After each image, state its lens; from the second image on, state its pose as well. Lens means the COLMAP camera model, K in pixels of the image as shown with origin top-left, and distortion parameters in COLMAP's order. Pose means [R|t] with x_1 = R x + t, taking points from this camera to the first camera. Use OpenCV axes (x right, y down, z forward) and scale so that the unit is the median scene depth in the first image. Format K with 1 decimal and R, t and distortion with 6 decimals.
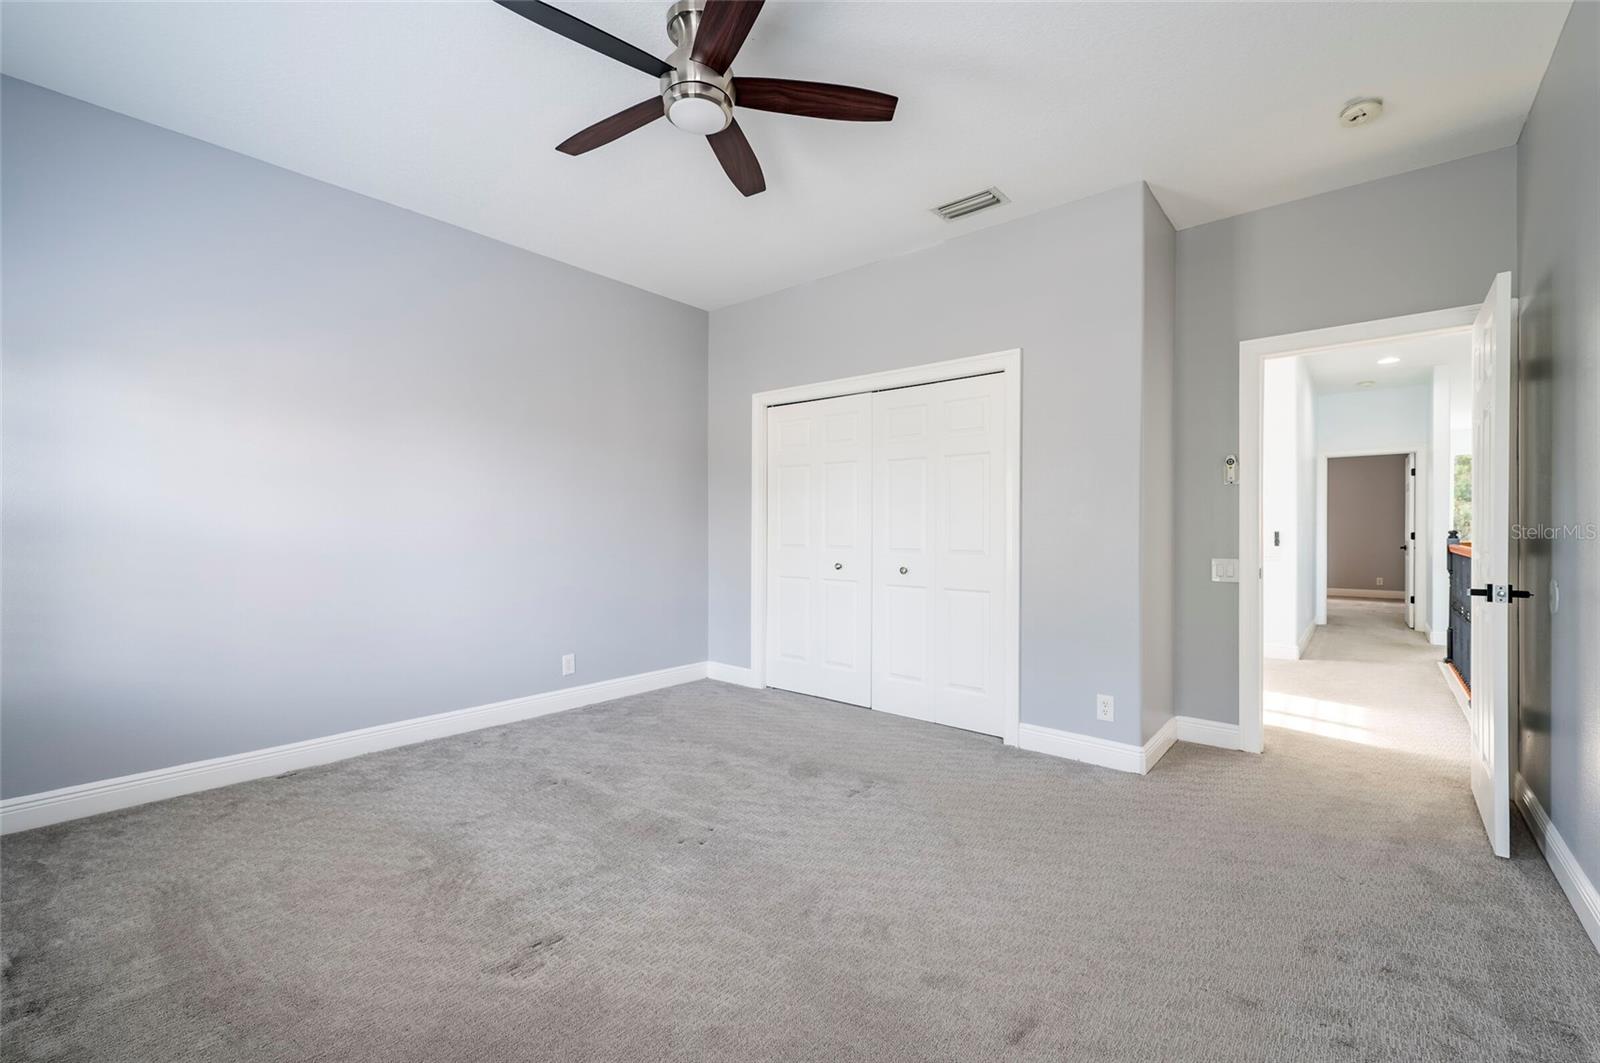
lens RADIAL K [[685.3, 0, 800.0], [0, 685.3, 531.5], [0, 0, 1]] dist [0.002173, 0.000307]
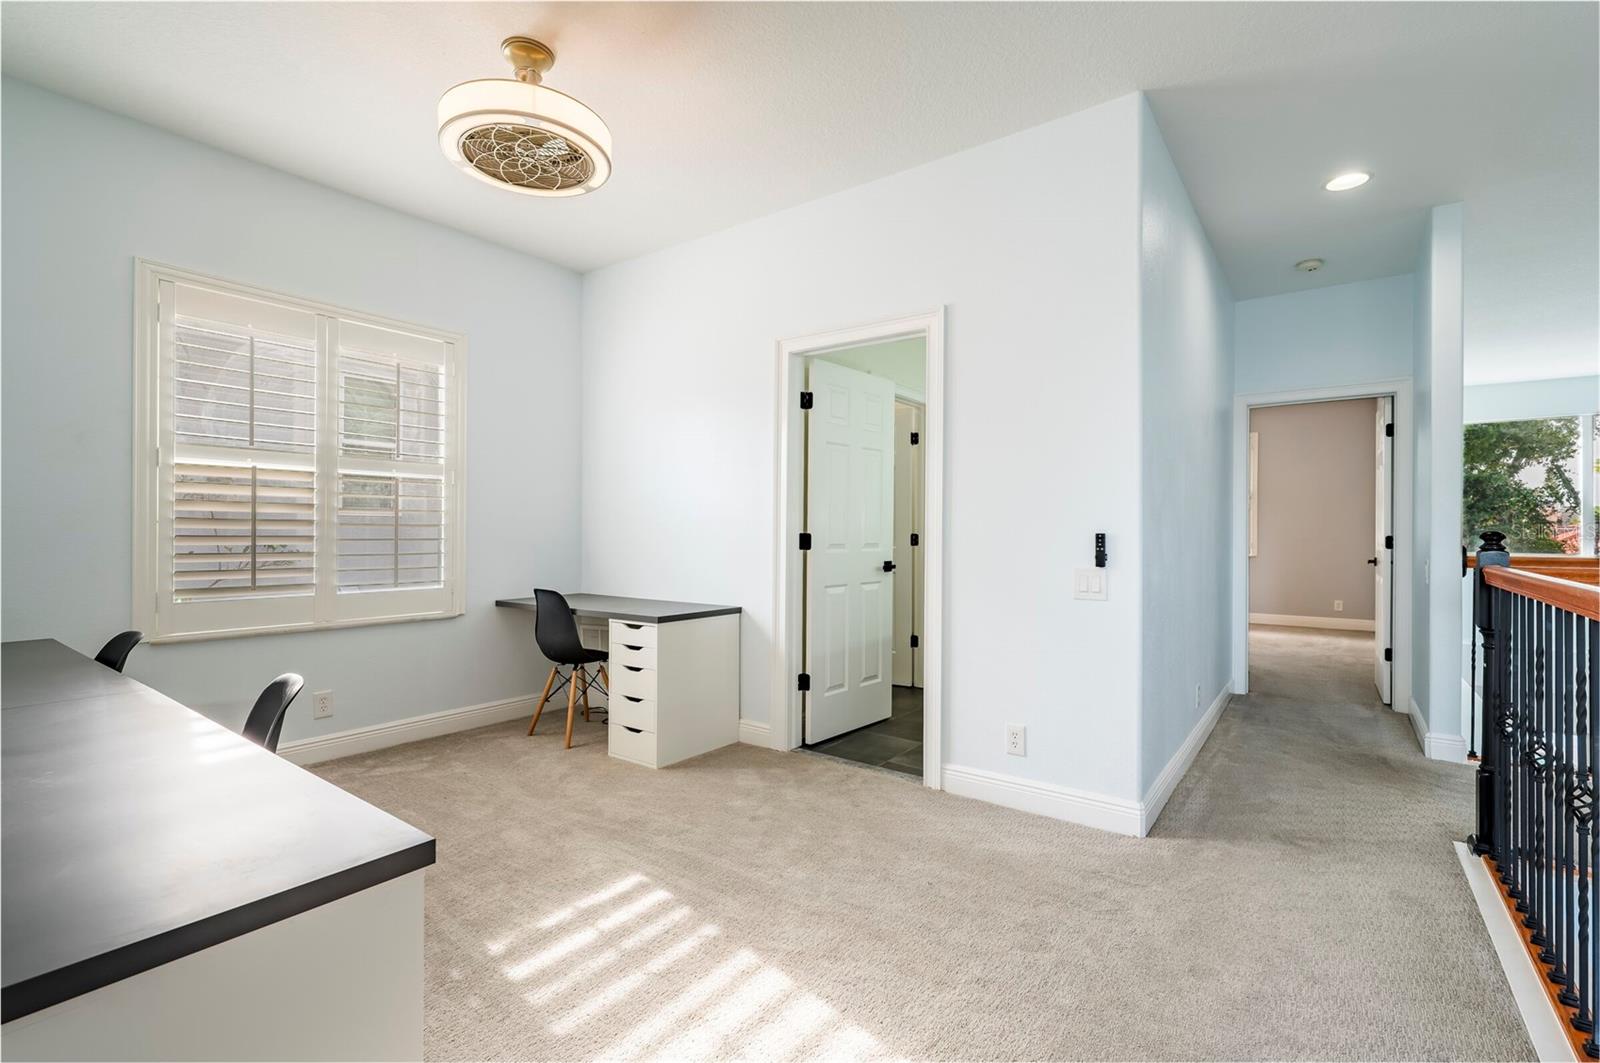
lens RADIAL K [[713.3, 0, 796.5], [0, 713.3, 530.6], [0, 0, 1]] dist [-0.009678, -0.000811]
pose [[0.999027, 0.004323, 0.043893, 0.390176], [-0.004180, 0.999986, -0.003330, 0.000481], [-0.043907, 0.003143, 0.999031, 0.451813]]
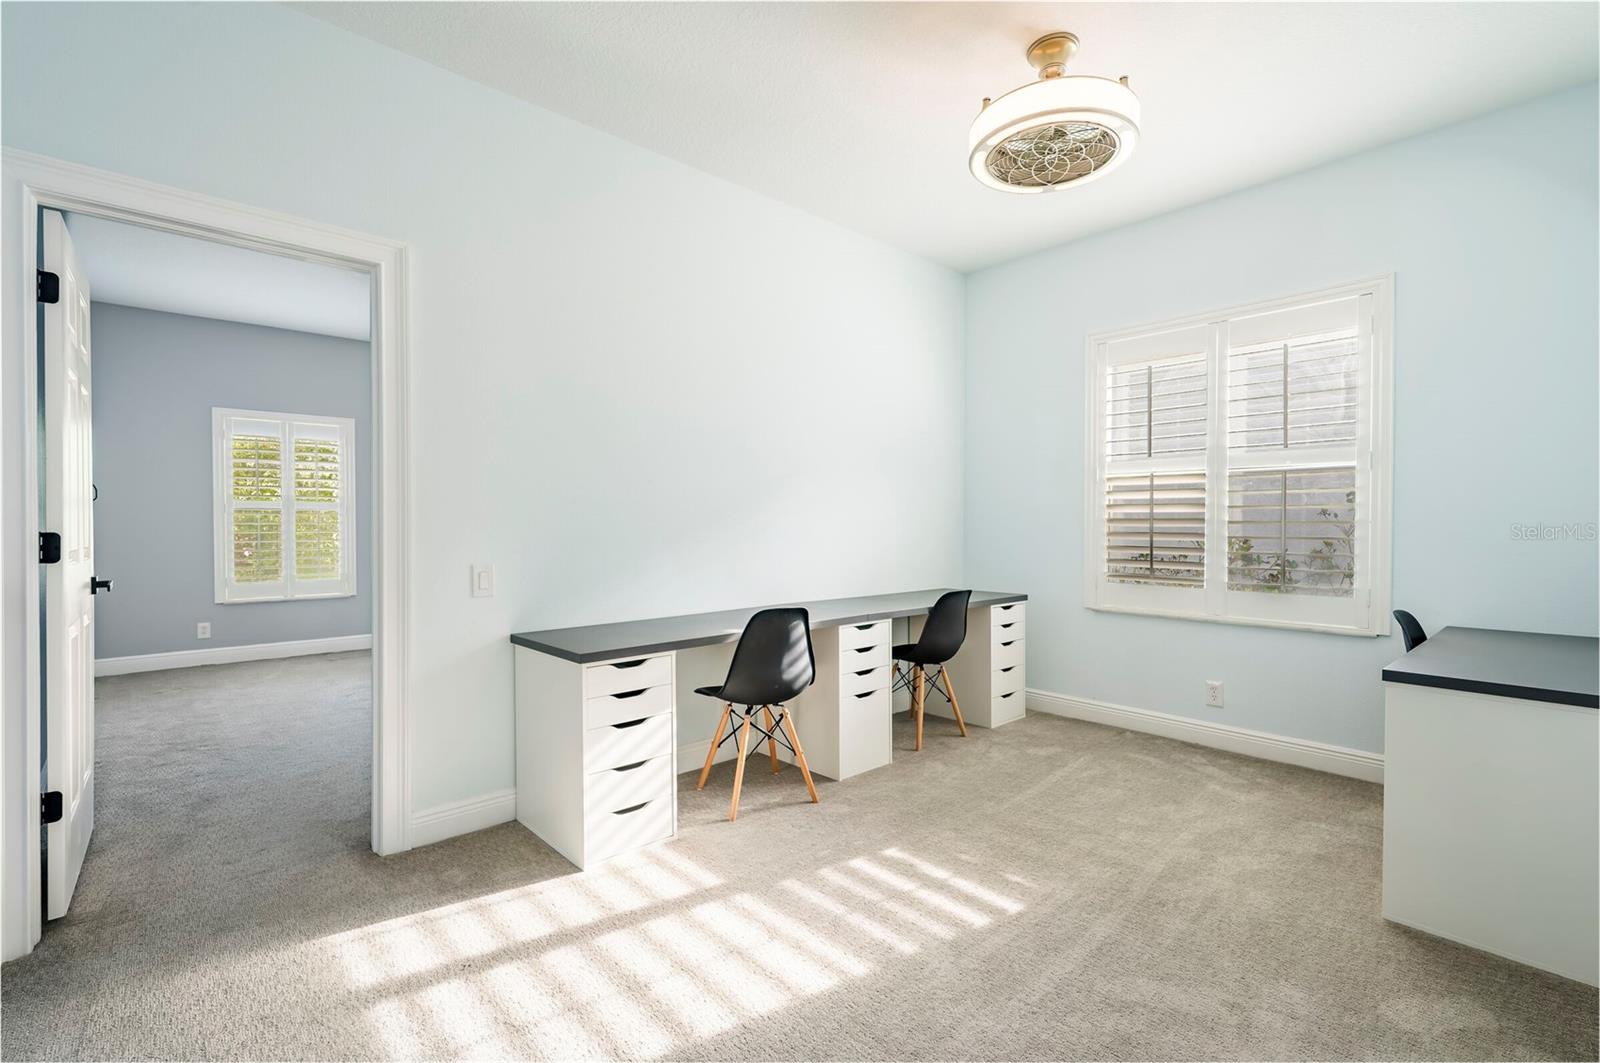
lens RADIAL K [[713.3, 0, 796.5], [0, 713.3, 530.6], [0, 0, 1]] dist [-0.009678, -0.000811]
pose [[-0.158366, 0.008143, -0.987347, 0.947318], [-0.002636, 0.999959, 0.008670, -0.004408], [0.987377, 0.003975, -0.158338, 1.086898]]
